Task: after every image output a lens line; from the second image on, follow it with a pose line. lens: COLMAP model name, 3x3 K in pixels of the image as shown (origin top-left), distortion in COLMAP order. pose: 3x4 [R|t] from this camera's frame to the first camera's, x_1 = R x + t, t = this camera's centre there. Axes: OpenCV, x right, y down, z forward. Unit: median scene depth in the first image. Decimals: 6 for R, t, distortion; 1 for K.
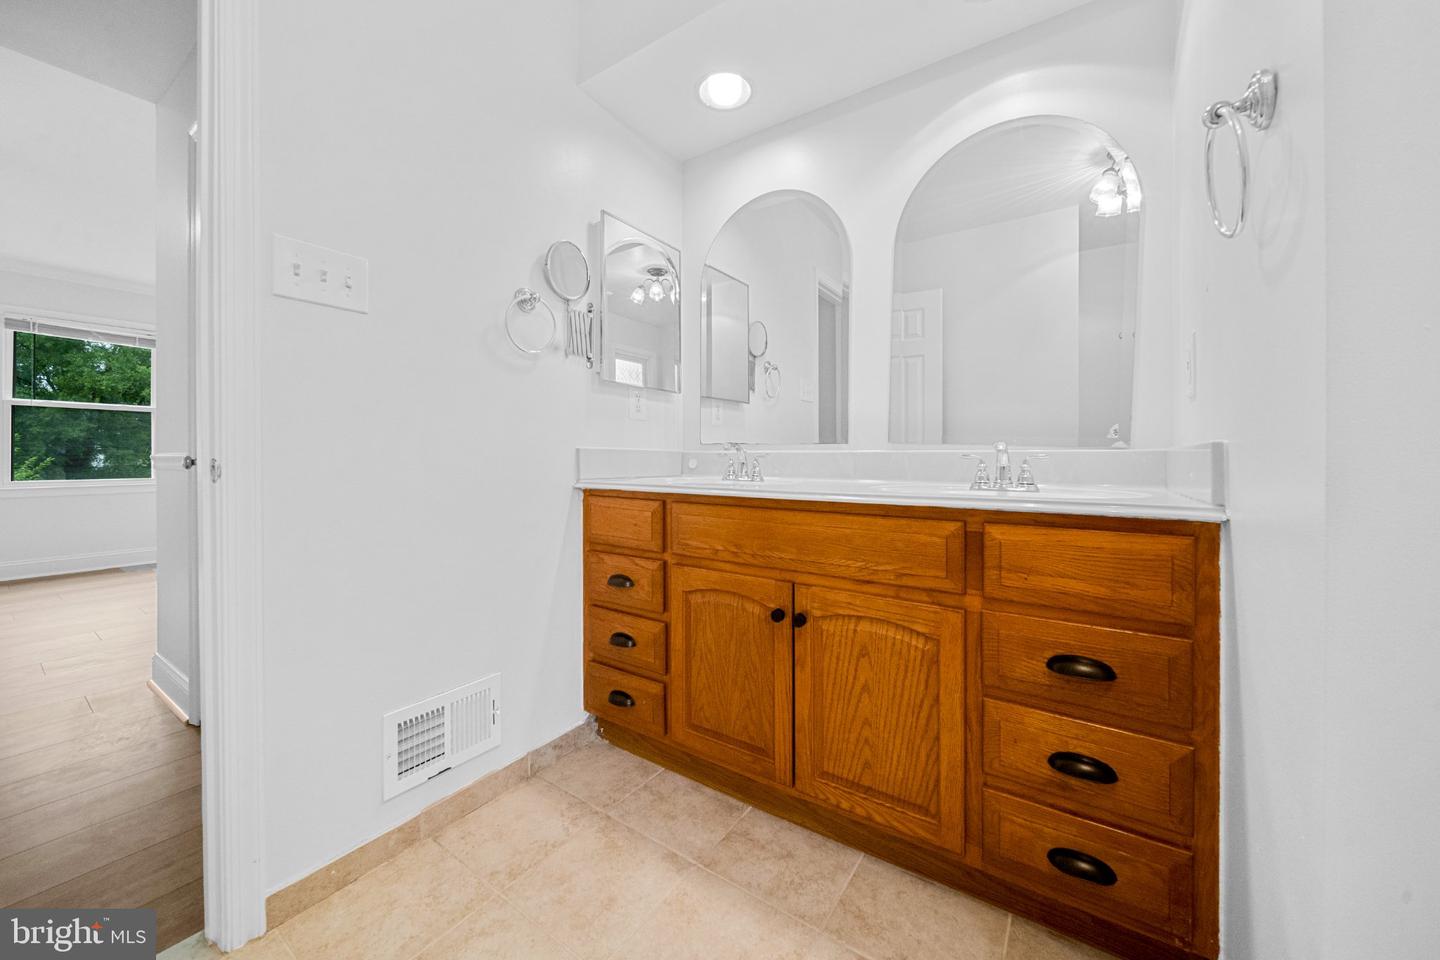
lens RADIAL K [[524.0, 0, 731.7], [0, 524.0, 454.6], [0, 0, 1]] dist [-0.000726, -0.000139]
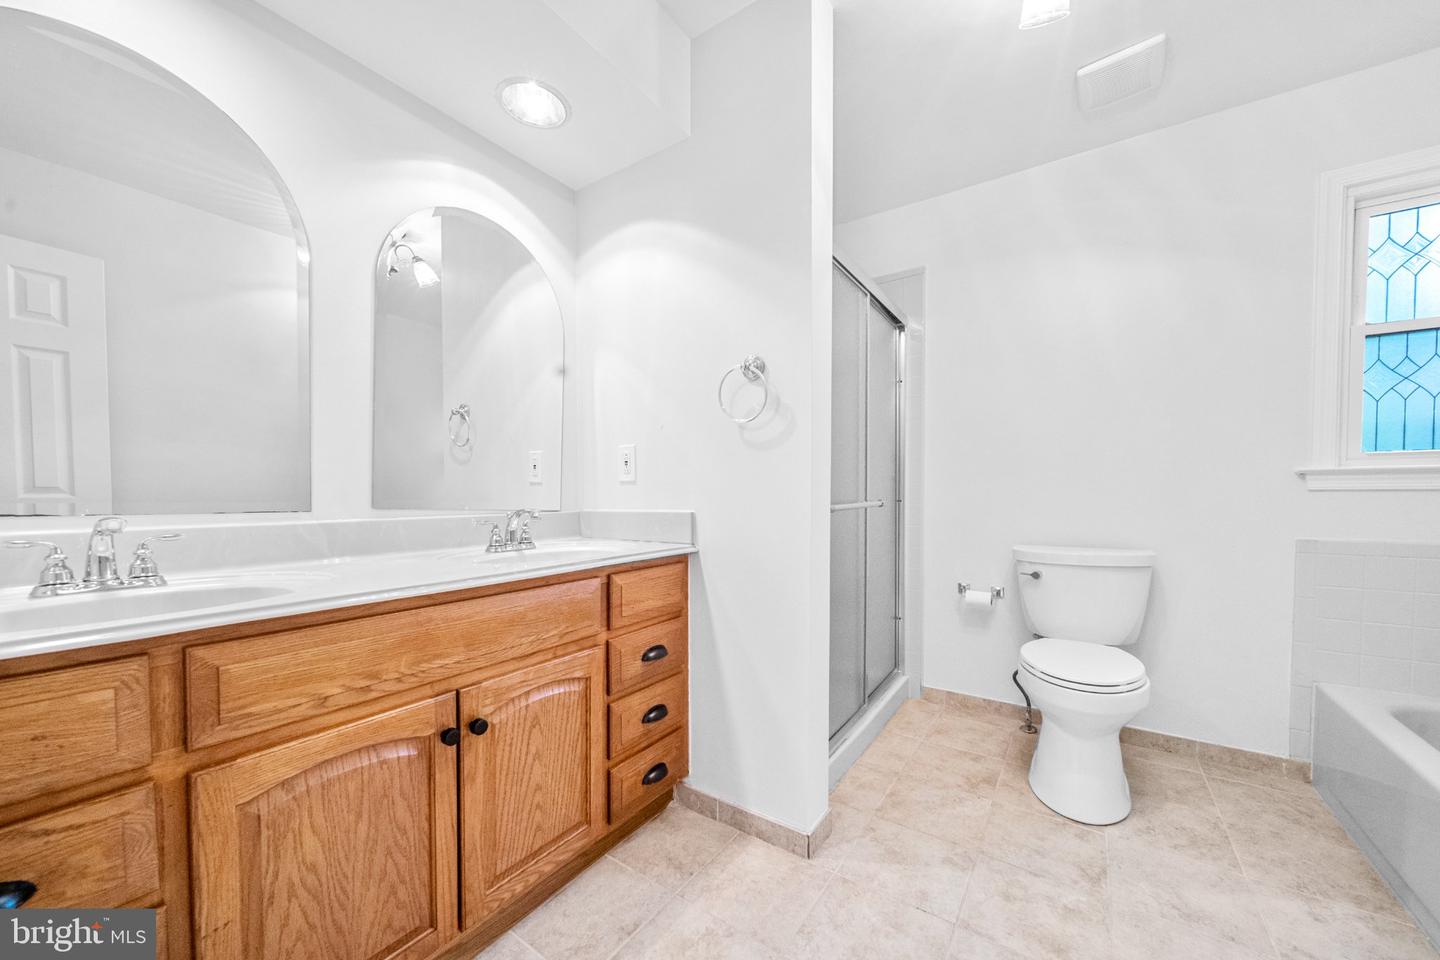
lens RADIAL K [[524.0, 0, 712.1], [0, 524.0, 505.9], [0, 0, 1]] dist [-0.000726, -0.000139]
pose [[0.023174, -0.026033, 0.999392, -0.748612], [-0.001112, 0.999660, 0.026066, -0.072039], [-0.999731, -0.001716, 0.023137, 0.629781]]
